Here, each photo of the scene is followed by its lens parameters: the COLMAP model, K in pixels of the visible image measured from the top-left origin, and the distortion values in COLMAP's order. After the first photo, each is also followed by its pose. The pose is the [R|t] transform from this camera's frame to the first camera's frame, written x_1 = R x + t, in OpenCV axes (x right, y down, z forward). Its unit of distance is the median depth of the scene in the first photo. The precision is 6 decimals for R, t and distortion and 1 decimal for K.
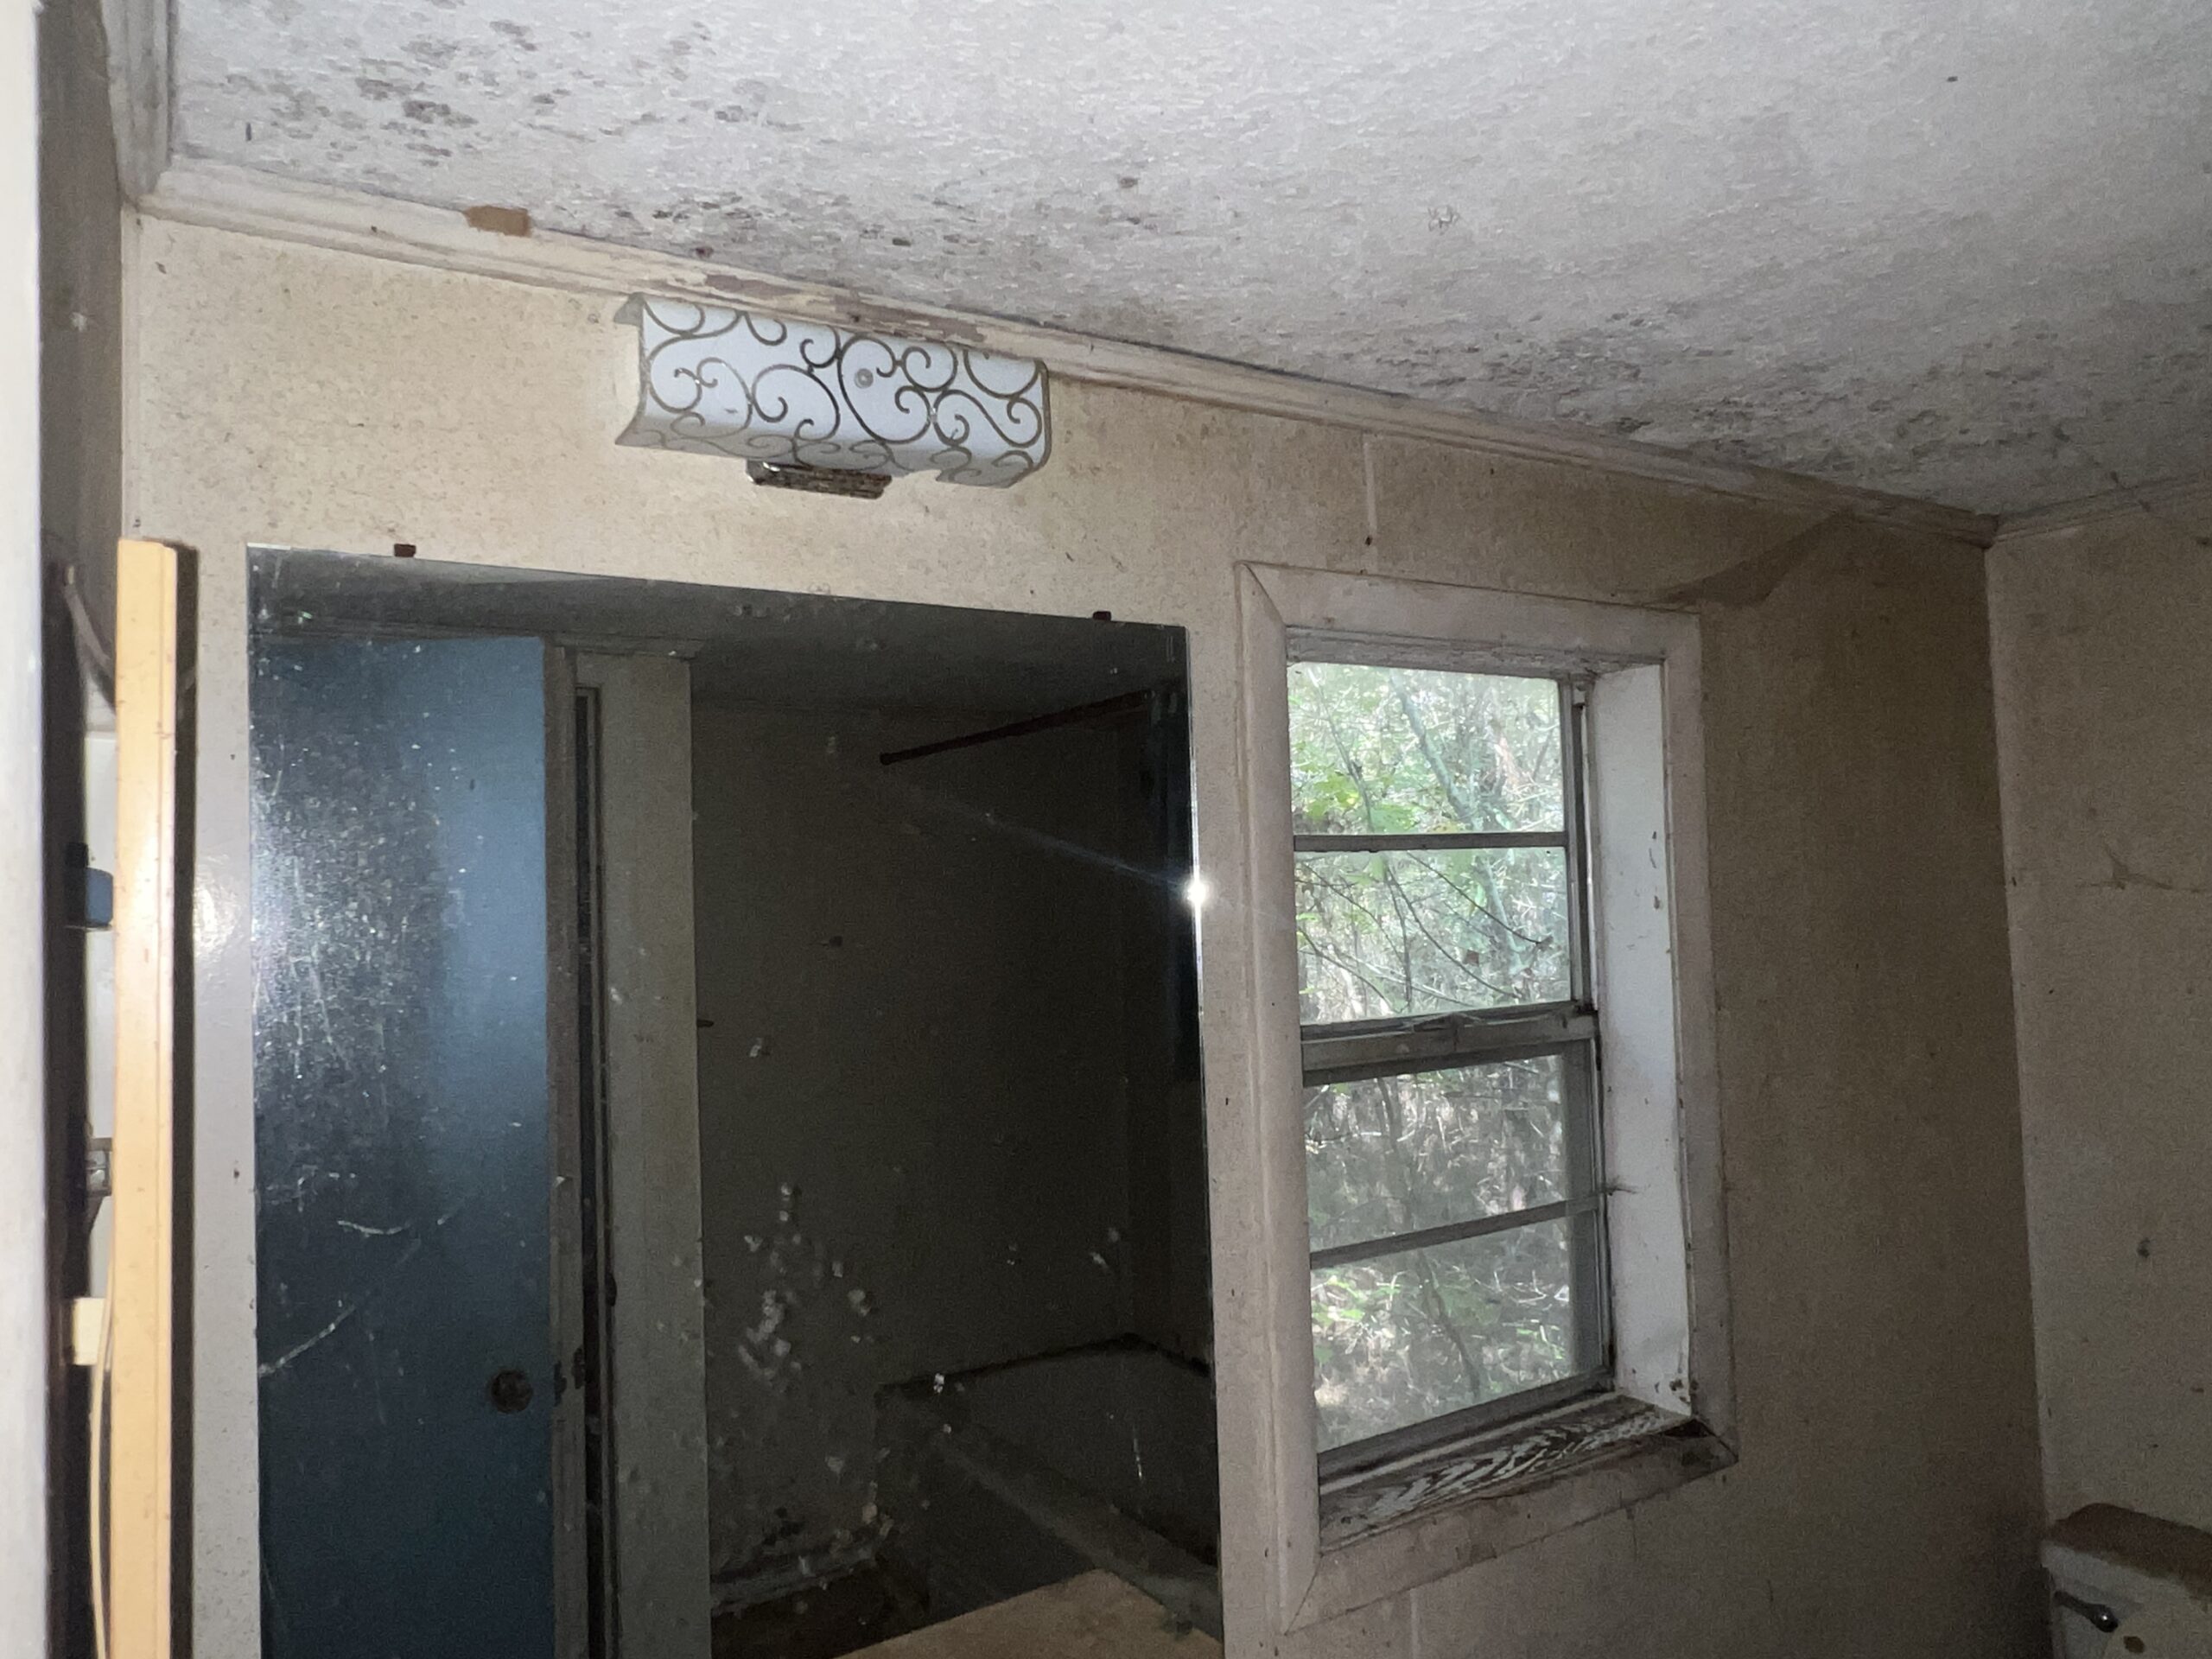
lens RADIAL K [[1456.4, 0, 1092.7], [0, 1456.4, 835.5], [0, 0, 1]] dist [0.002268, -0.003222]
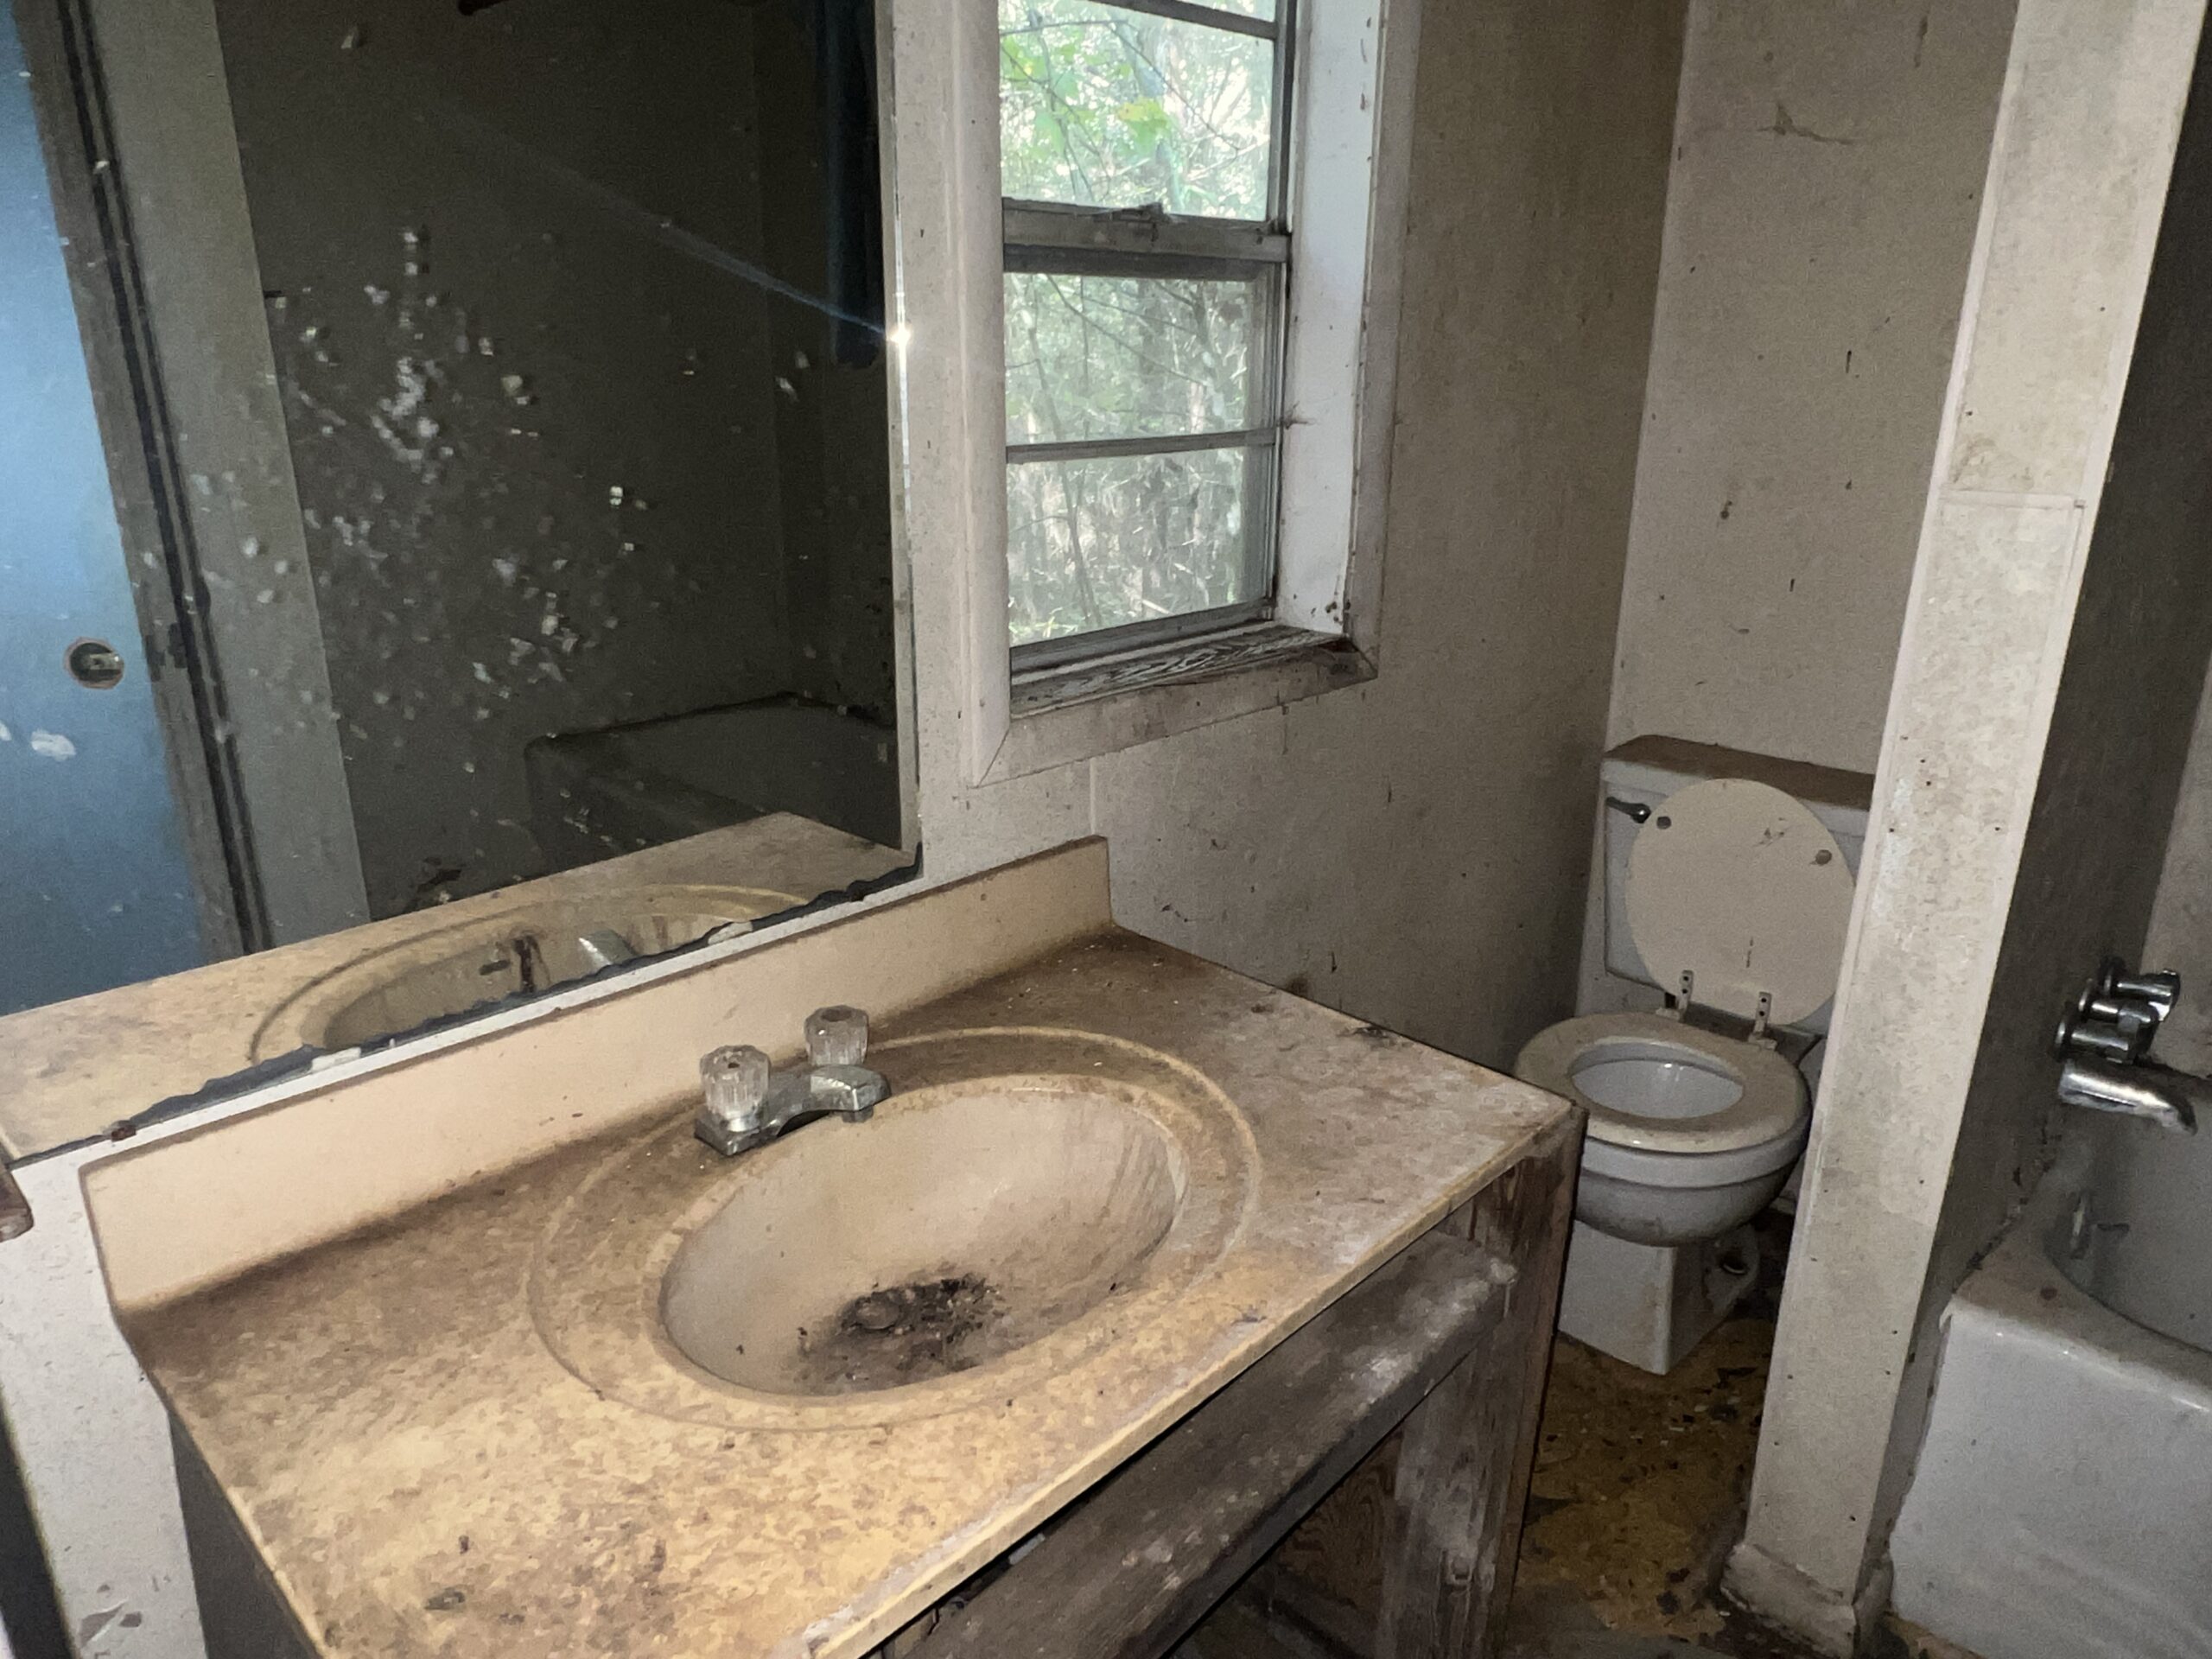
lens RADIAL K [[1456.4, 0, 1092.7], [0, 1456.4, 835.5], [0, 0, 1]] dist [0.002268, -0.003222]
pose [[0.970460, -0.043868, 0.237238, -0.029232], [-0.042857, 0.936345, 0.348457, 0.171989], [-0.237423, -0.348331, 0.906805, 0.017578]]
